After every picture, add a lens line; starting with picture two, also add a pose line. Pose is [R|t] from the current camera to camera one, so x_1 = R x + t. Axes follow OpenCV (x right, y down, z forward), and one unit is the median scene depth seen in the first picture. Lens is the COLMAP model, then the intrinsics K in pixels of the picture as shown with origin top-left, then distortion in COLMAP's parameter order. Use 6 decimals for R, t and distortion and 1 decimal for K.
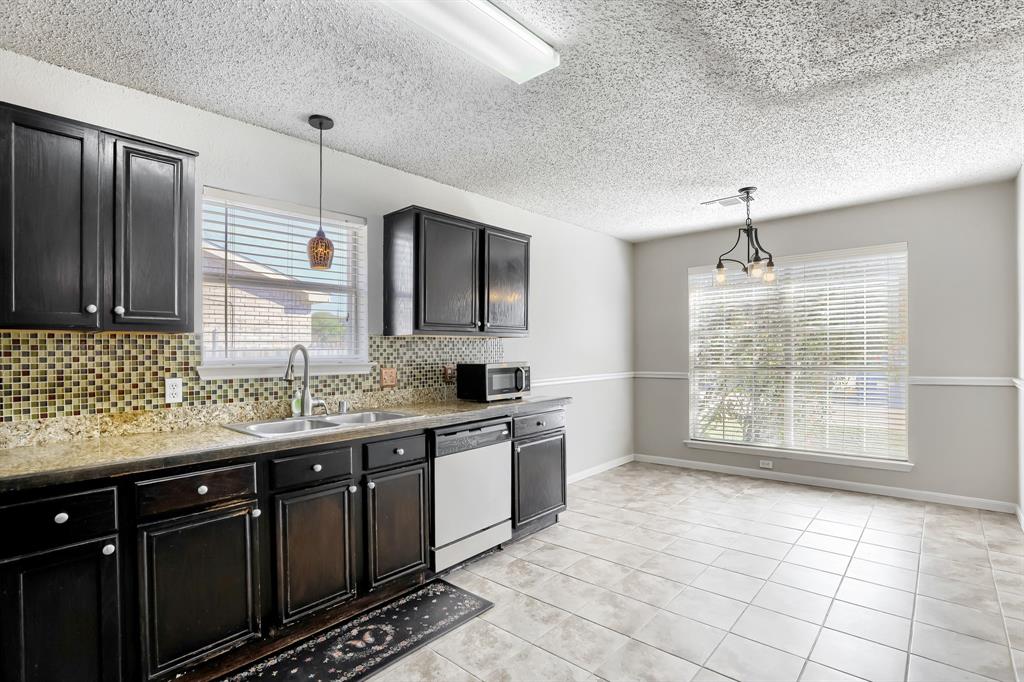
lens RADIAL K [[514.9, 0, 535.0], [0, 514.9, 344.1], [0, 0, 1]] dist [-0.034371, 0.018815]
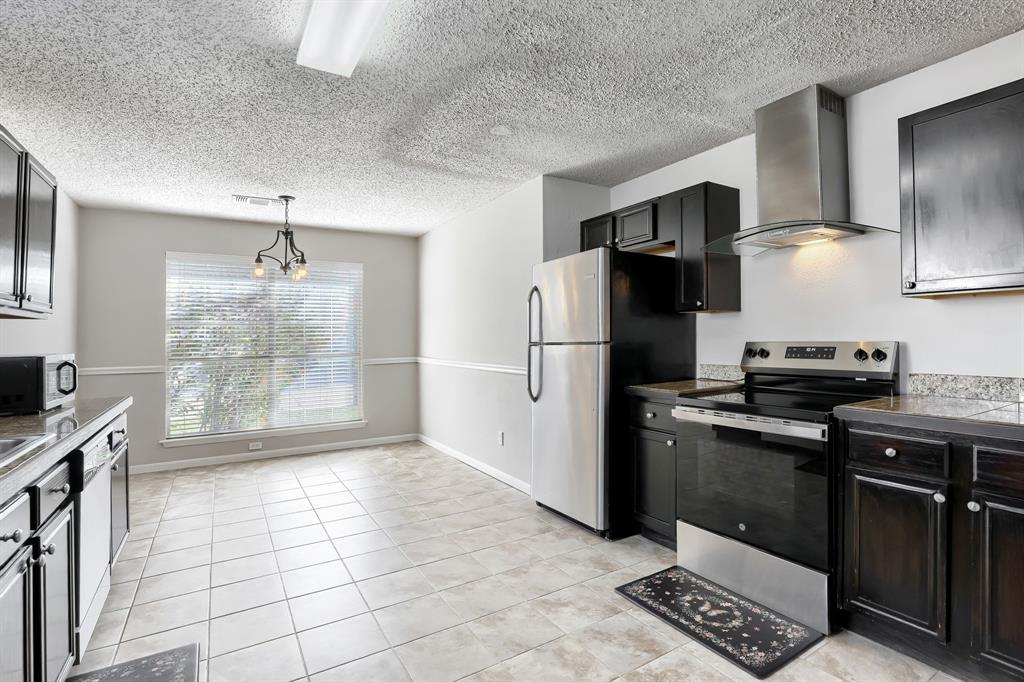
lens RADIAL K [[475.2, 0, 543.0], [0, 475.2, 329.2], [0, 0, 1]] dist [-0.015087, 0.011983]
pose [[0.292936, 0.026318, 0.955770, -0.478260], [-0.004262, 0.999647, -0.026220, 0.016002], [-0.956122, 0.003607, 0.292945, 0.177155]]
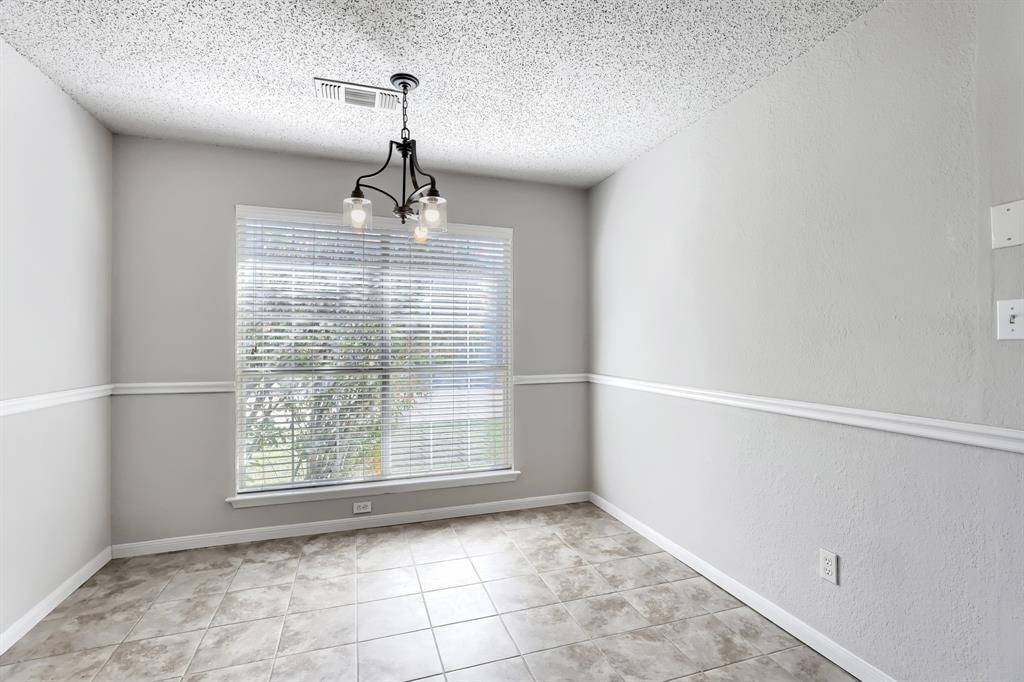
lens RADIAL K [[487.9, 0, 523.7], [0, 487.9, 350.8], [0, 0, 1]] dist [-0.000055, 0.000345]
pose [[0.532346, 0.004750, 0.846514, 0.001958], [-0.018694, 0.999806, 0.006146, 0.016316], [-0.846321, -0.019097, 0.532331, 0.658273]]
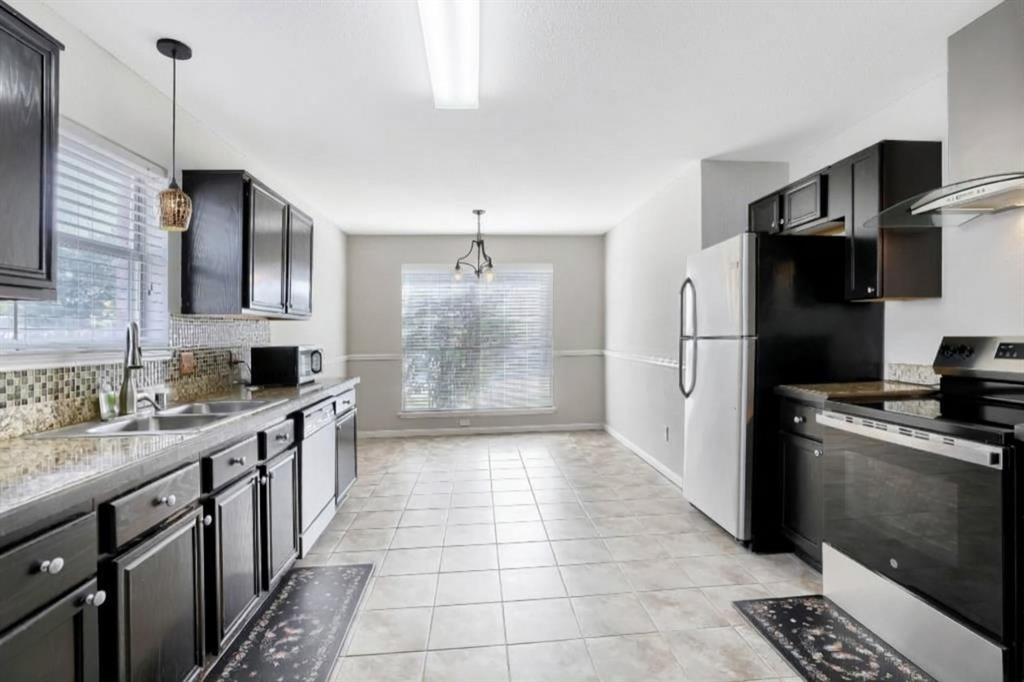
lens RADIAL K [[483.2, 0, 557.4], [0, 483.2, 325.7], [0, 0, 1]] dist [0.000966, 0.015358]
pose [[0.667364, 0.013627, 0.744607, -0.433672], [-0.003115, 0.999875, -0.015507, 0.012389], [-0.744726, 0.008029, 0.667322, 0.022951]]
